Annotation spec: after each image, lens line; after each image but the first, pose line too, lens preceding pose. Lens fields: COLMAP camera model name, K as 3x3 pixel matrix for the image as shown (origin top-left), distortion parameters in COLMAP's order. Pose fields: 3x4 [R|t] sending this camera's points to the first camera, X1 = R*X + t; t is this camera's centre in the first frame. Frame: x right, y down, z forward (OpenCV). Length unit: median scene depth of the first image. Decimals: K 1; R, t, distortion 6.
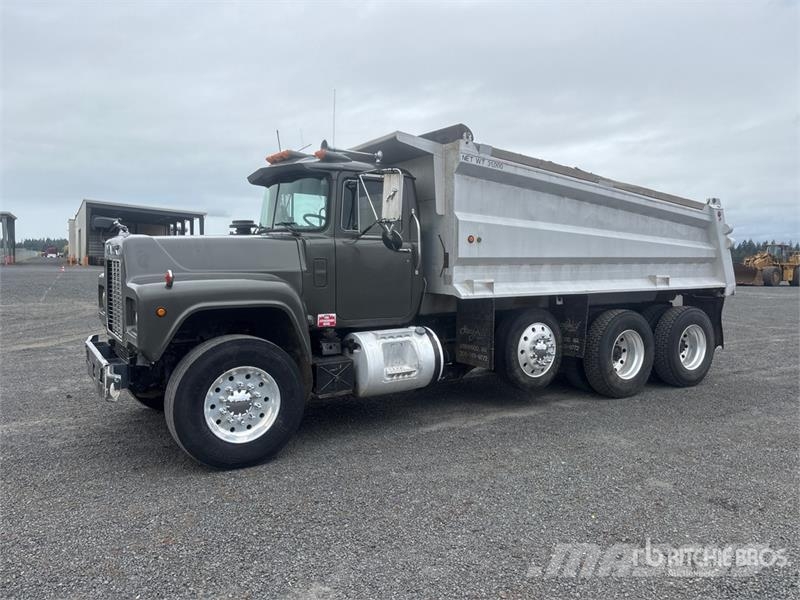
lens RADIAL K [[606.3, 0, 400.6], [0, 606.3, 307.8], [0, 0, 1]] dist [0.084620, -0.105708]
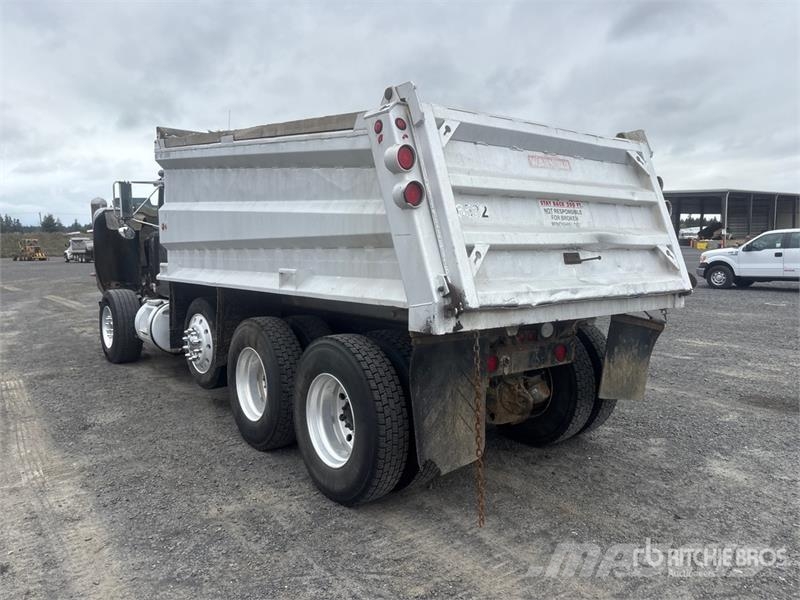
lens RADIAL K [[605.1, 0, 400.0], [0, 605.1, 300.0], [0, 0, 1]] dist [0.082726, -0.102309]
pose [[0.085683, 0.085080, -0.992683, 1.165919], [-0.065634, 0.994665, 0.079584, -0.088672], [0.994158, 0.058335, 0.090810, 1.230107]]
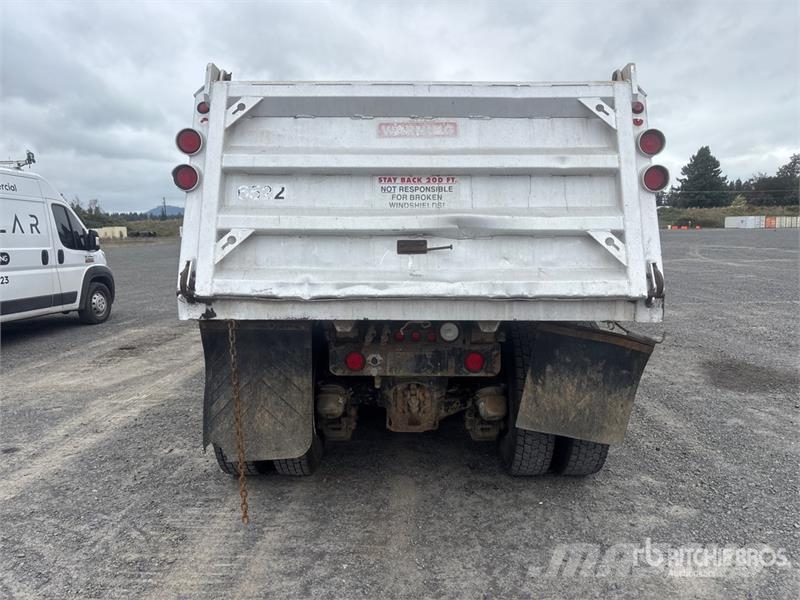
lens RADIAL K [[605.1, 0, 400.0], [0, 605.1, 300.0], [0, 0, 1]] dist [0.082726, -0.102309]
pose [[-0.545337, 0.104329, -0.831699, 1.004333], [-0.057429, 0.985242, 0.161245, -0.127444], [0.836247, 0.135697, -0.531297, 1.693366]]
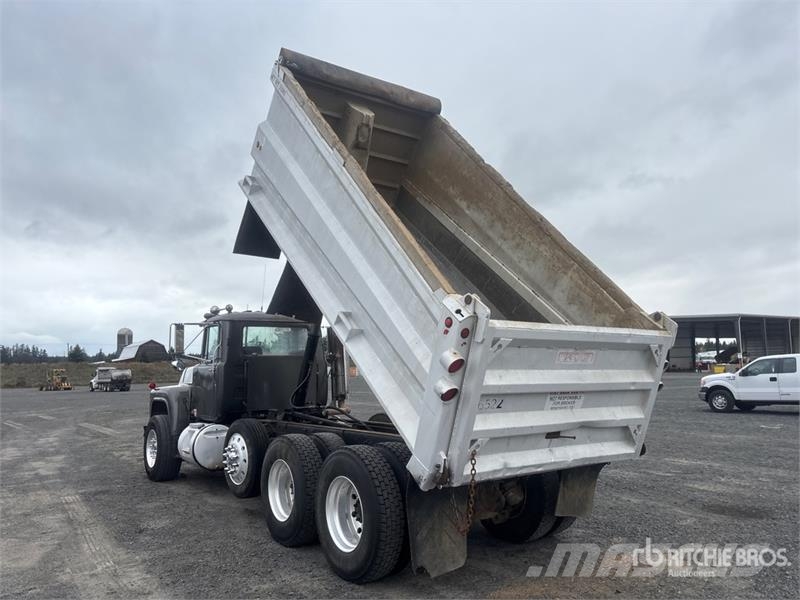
lens RADIAL K [[606.8, 0, 401.1], [0, 606.8, 316.0], [0, 0, 1]] dist [0.033299, -0.002011]
pose [[0.059604, -0.094497, -0.993739, 1.368474], [-0.057205, 0.993550, -0.097910, -0.095838], [0.996582, 0.062682, 0.053814, 1.237342]]
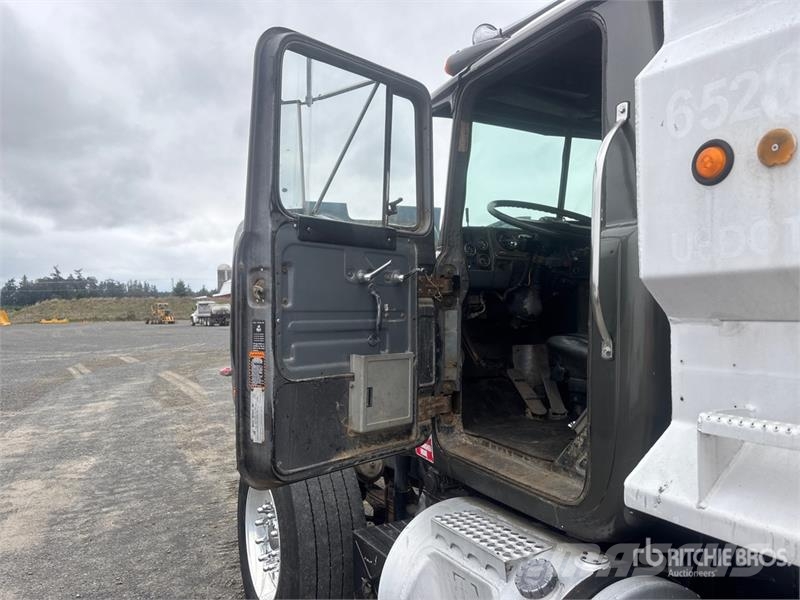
lens RADIAL K [[605.1, 0, 400.0], [0, 605.1, 300.0], [0, 0, 1]] dist [0.082726, -0.102309]
pose [[-0.084676, -0.017649, -0.996252, 0.241026], [-0.064825, 0.997822, -0.012167, -0.062616], [0.994298, 0.063551, -0.085636, 0.851717]]
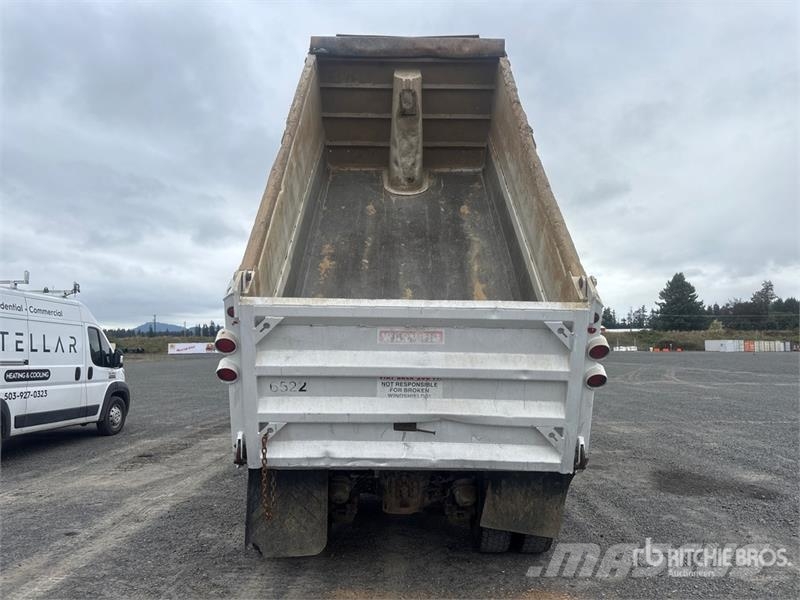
lens RADIAL K [[605.1, 0, 400.0], [0, 605.1, 300.0], [0, 0, 1]] dist [0.082726, -0.102309]
pose [[-0.526484, -0.064770, -0.847714, 1.179707], [-0.069903, 0.997016, -0.032763, -0.145898], [0.847306, 0.042008, -0.529441, 1.792923]]
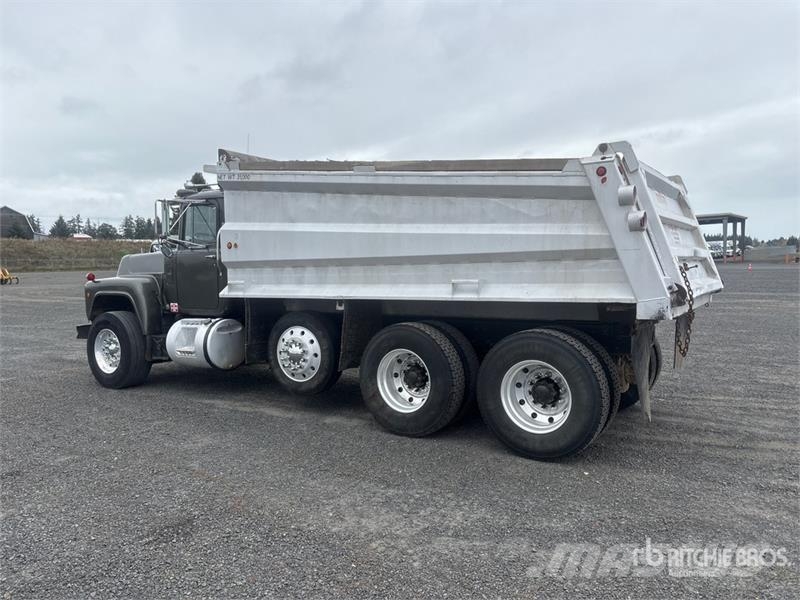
lens RADIAL K [[605.1, 0, 400.0], [0, 605.1, 300.0], [0, 0, 1]] dist [0.082726, -0.102309]
pose [[0.406043, 0.045810, -0.912705, 1.196587], [-0.046396, 0.998488, 0.029475, -0.054425], [0.912675, 0.030378, 0.407555, 0.761082]]
